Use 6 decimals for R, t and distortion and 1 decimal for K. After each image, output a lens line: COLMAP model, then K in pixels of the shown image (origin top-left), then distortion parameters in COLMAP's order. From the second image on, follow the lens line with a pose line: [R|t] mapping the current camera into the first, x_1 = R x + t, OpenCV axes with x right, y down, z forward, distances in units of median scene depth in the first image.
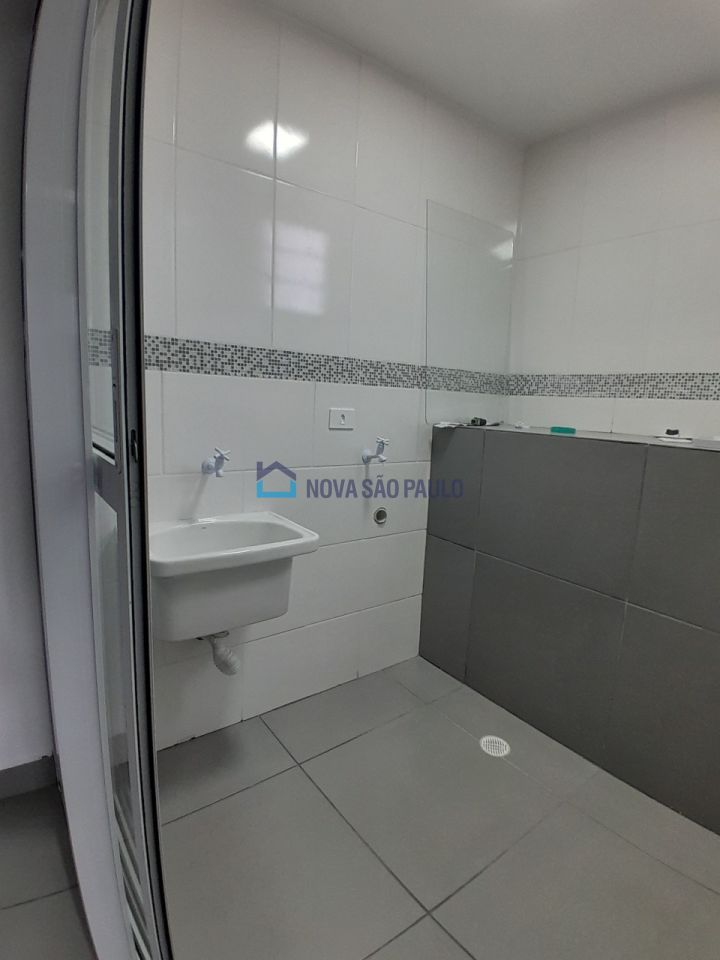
lens RADIAL K [[474.0, 0, 356.0], [0, 474.0, 482.3], [0, 0, 1]] dist [0.005787, -0.051050]
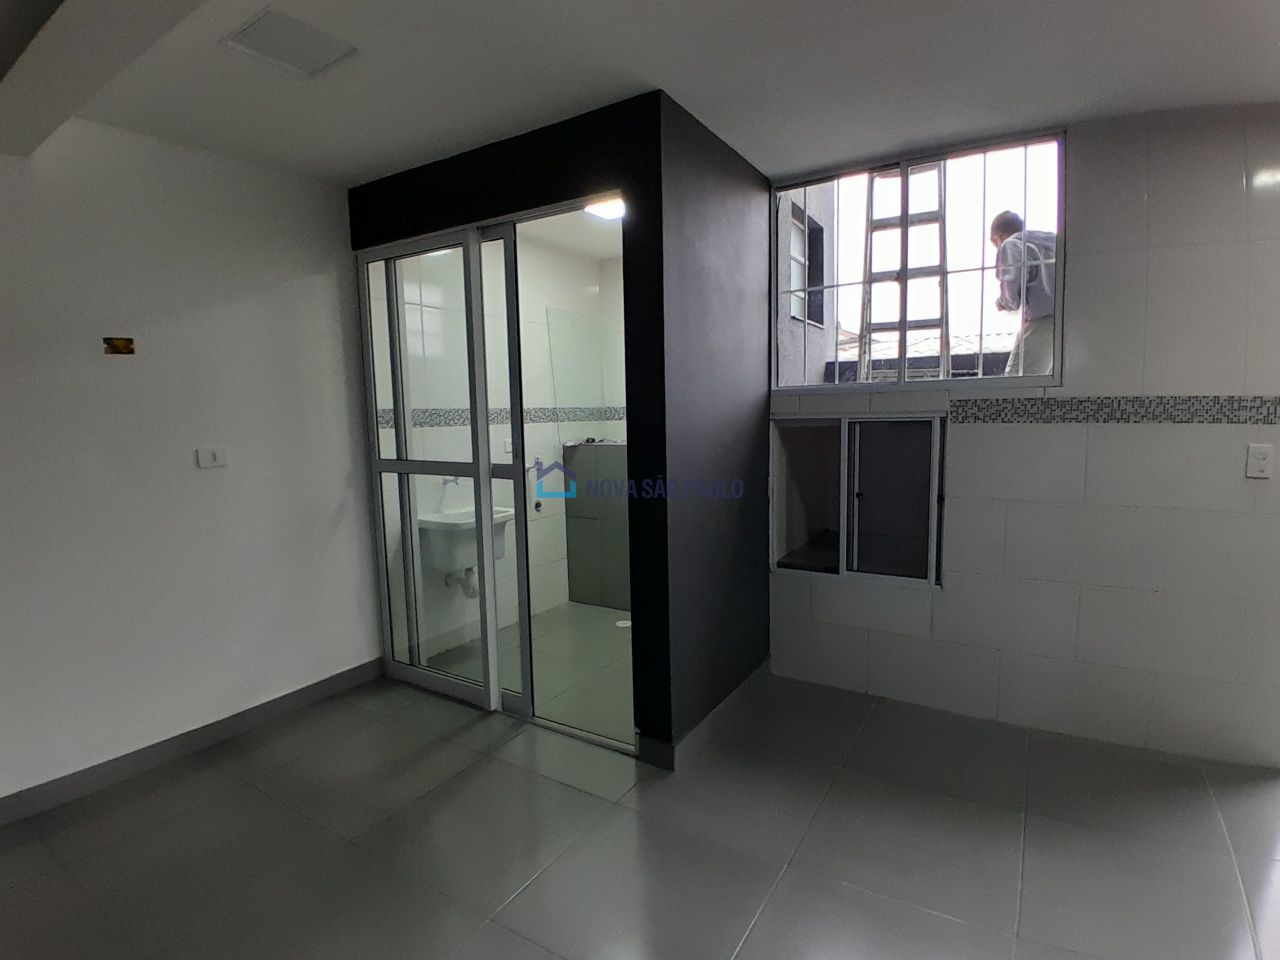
lens RADIAL K [[632.0, 0, 639.8], [0, 632.0, 484.1], [0, 0, 1]] dist [0.005787, -0.051050]
pose [[0.928503, -0.099641, 0.357705, -0.358400], [0.114553, 0.993202, -0.020685, 0.079421], [-0.353213, 0.060182, 0.933605, -1.015247]]
